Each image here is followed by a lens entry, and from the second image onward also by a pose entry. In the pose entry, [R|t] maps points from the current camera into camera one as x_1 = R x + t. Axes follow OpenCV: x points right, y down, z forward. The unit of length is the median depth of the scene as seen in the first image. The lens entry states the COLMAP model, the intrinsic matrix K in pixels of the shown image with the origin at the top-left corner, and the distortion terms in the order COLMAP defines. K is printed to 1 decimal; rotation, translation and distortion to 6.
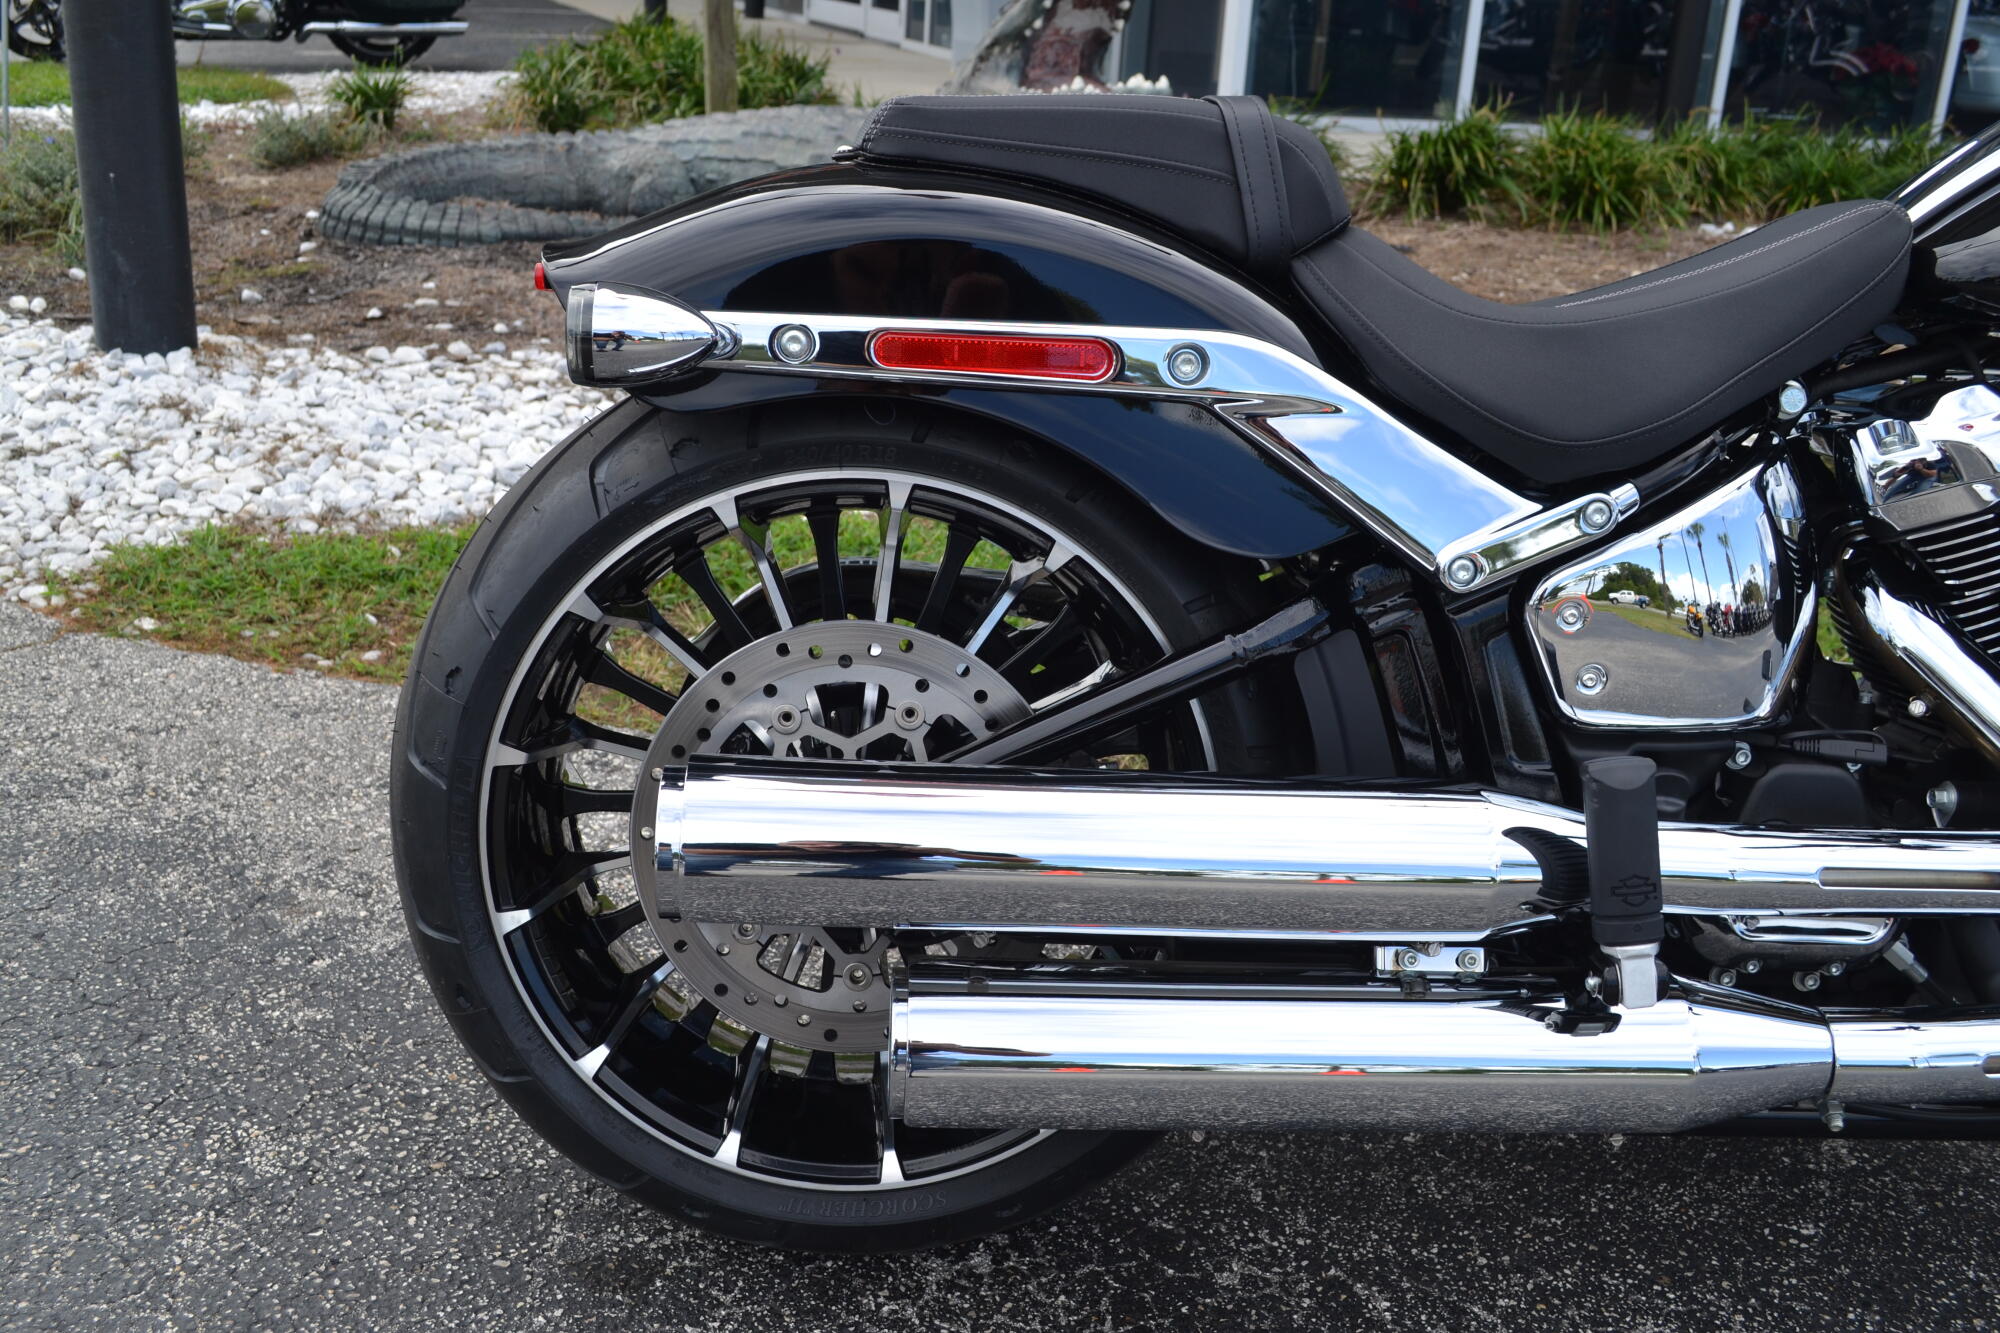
lens RADIAL K [[1886.7, 0, 1000.0], [0, 1886.7, 666.5], [0, 0, 1]] dist [-0.065146, 0.010557]
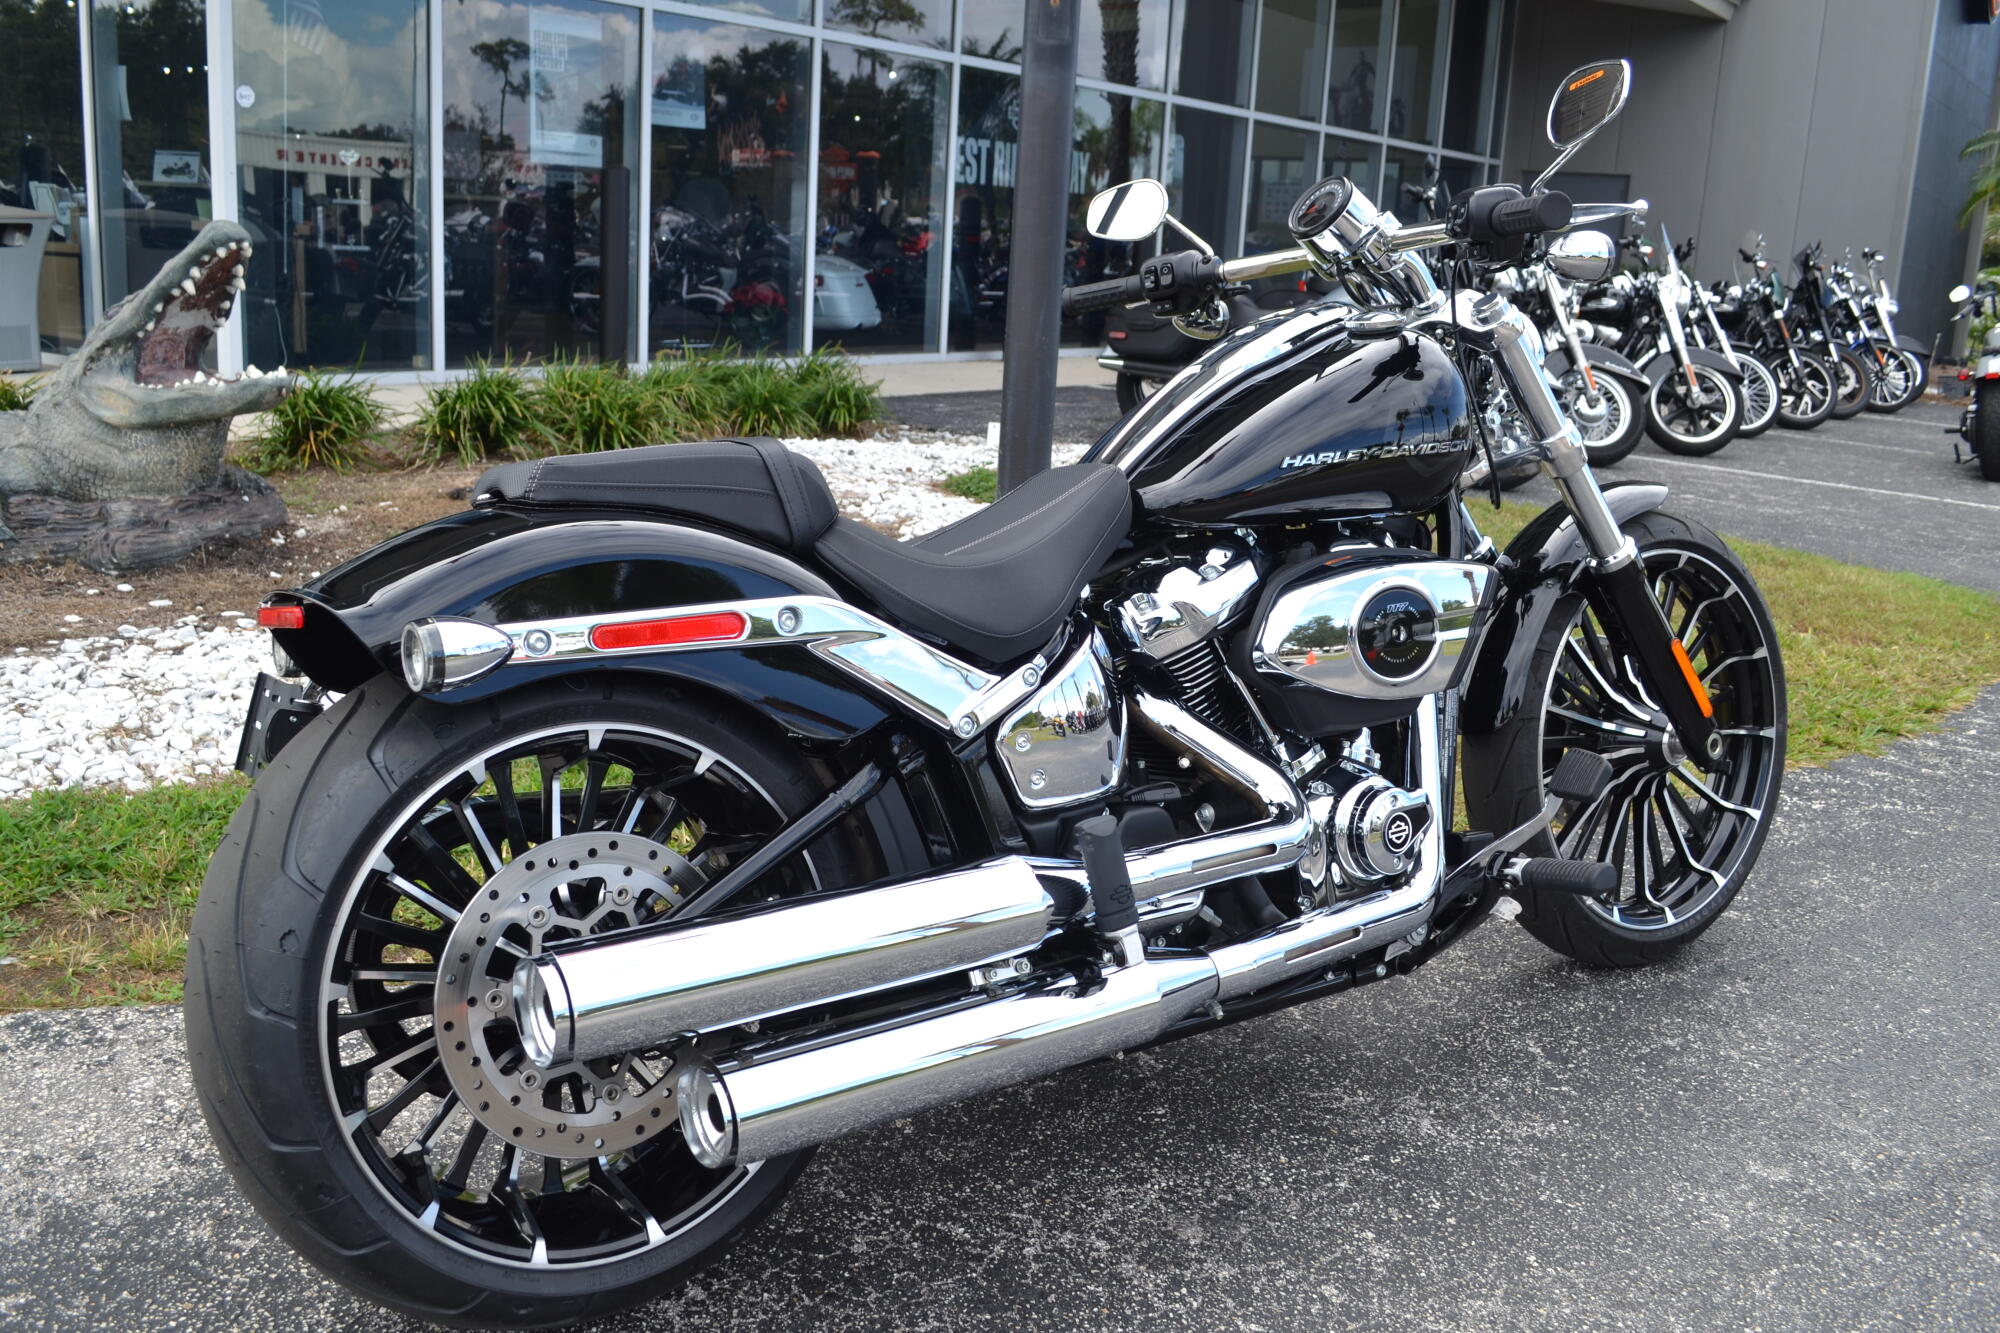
lens RADIAL K [[1729.2, 0, 953.2], [0, 1729.2, 672.9], [0, 0, 1]] dist [-0.065224, 0.005231]
pose [[0.843295, -0.147117, 0.516923, -0.473269], [0.196988, 0.979480, -0.042599, -0.031677], [-0.500049, 0.137751, 0.854971, -0.224682]]
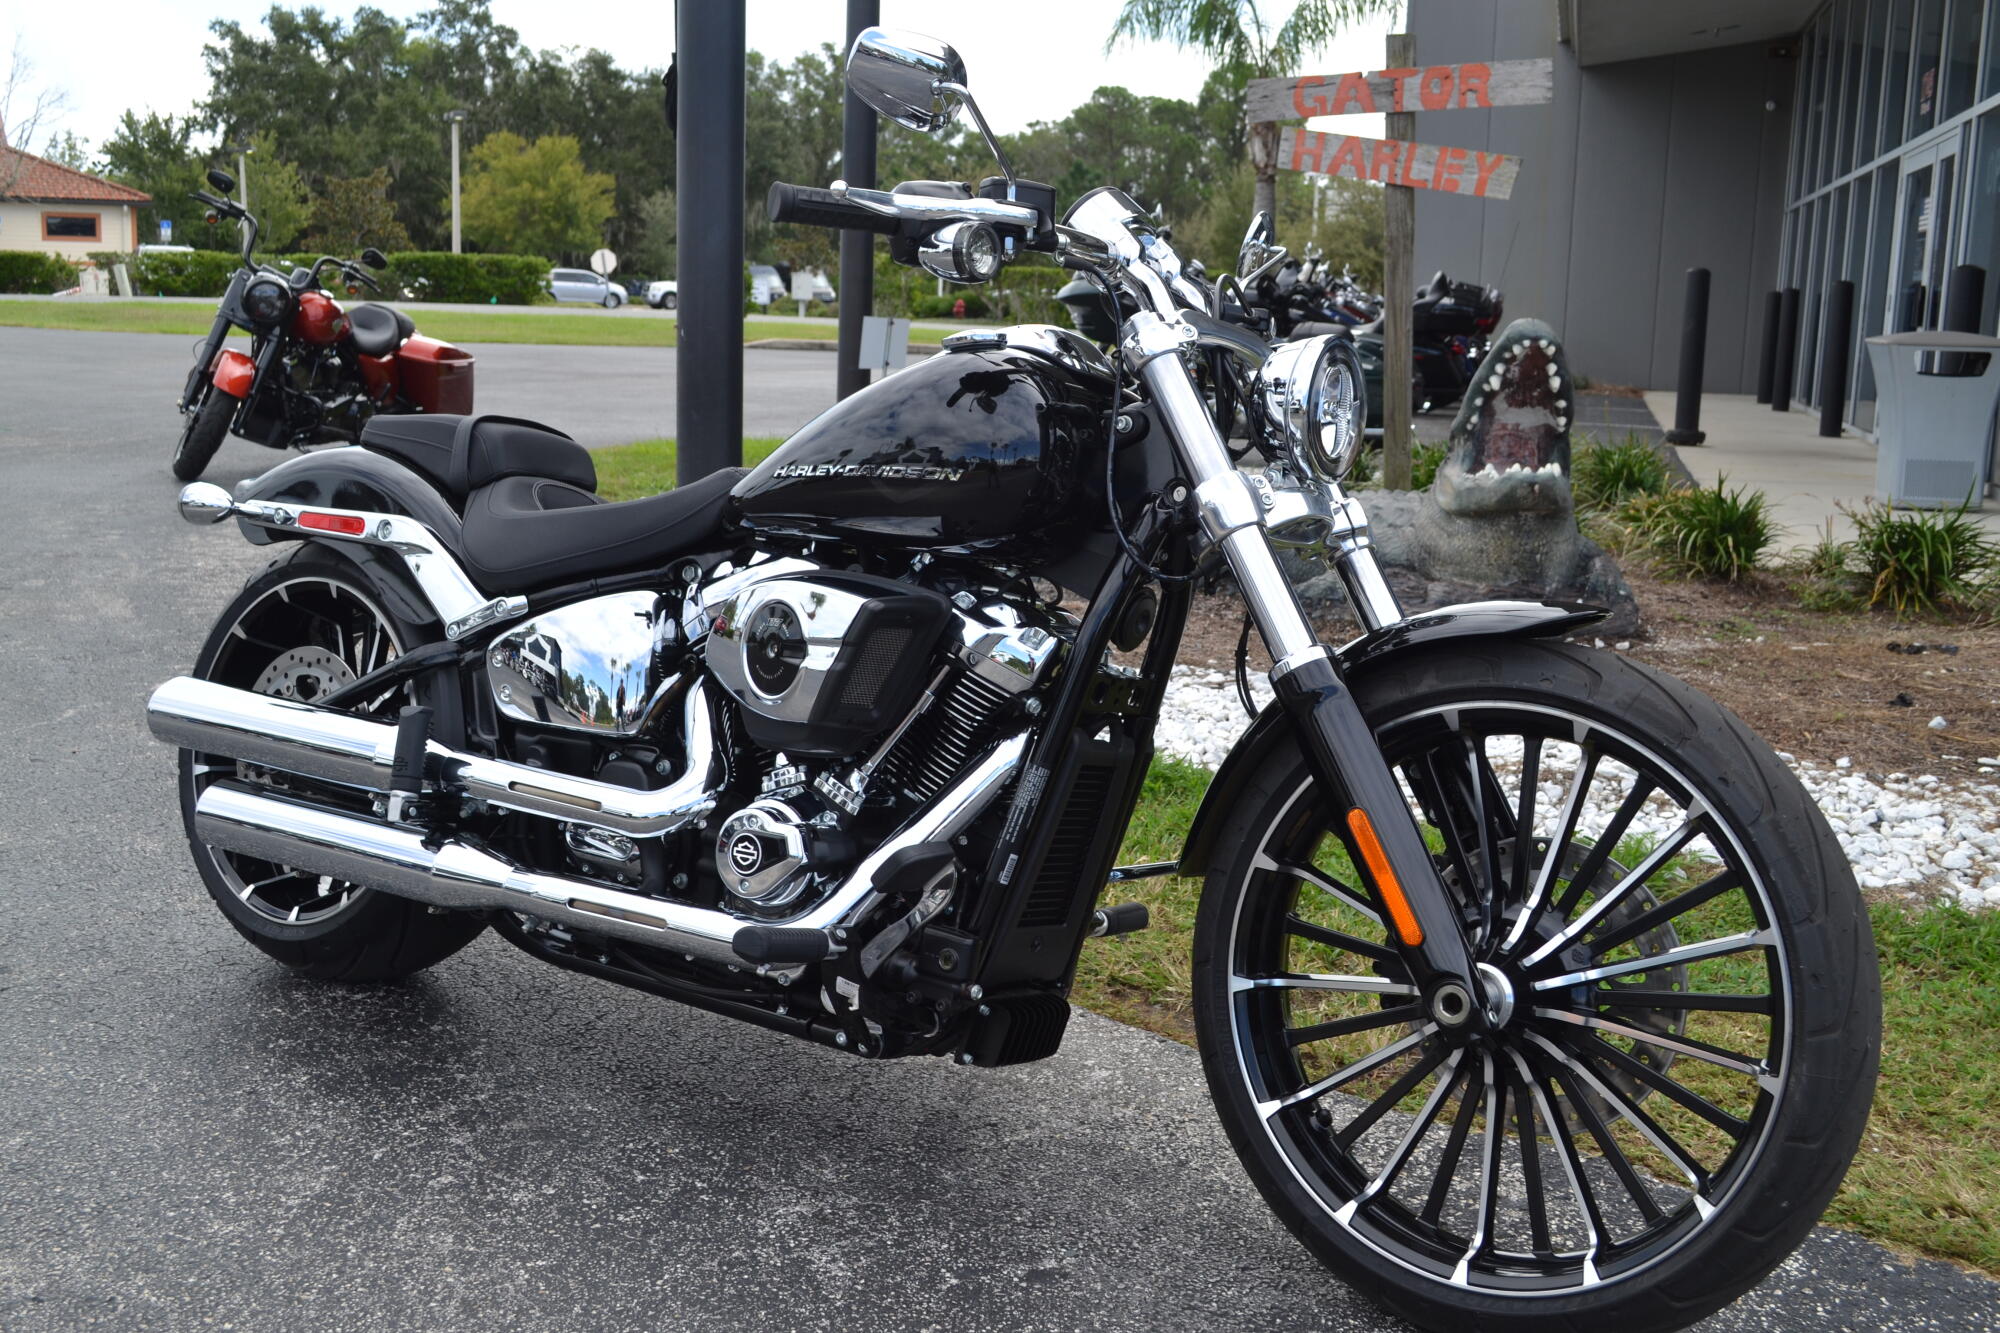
lens RADIAL K [[2000.2, 0, 1000.0], [0, 2000.2, 666.5], [0, 0, 1]] dist [-0.052539, -0.001020]
pose [[0.808044, 0.070202, -0.584925, 1.898419], [-0.197111, 0.967868, -0.156136, 0.199108], [0.555169, 0.241460, 0.795917, -0.384388]]
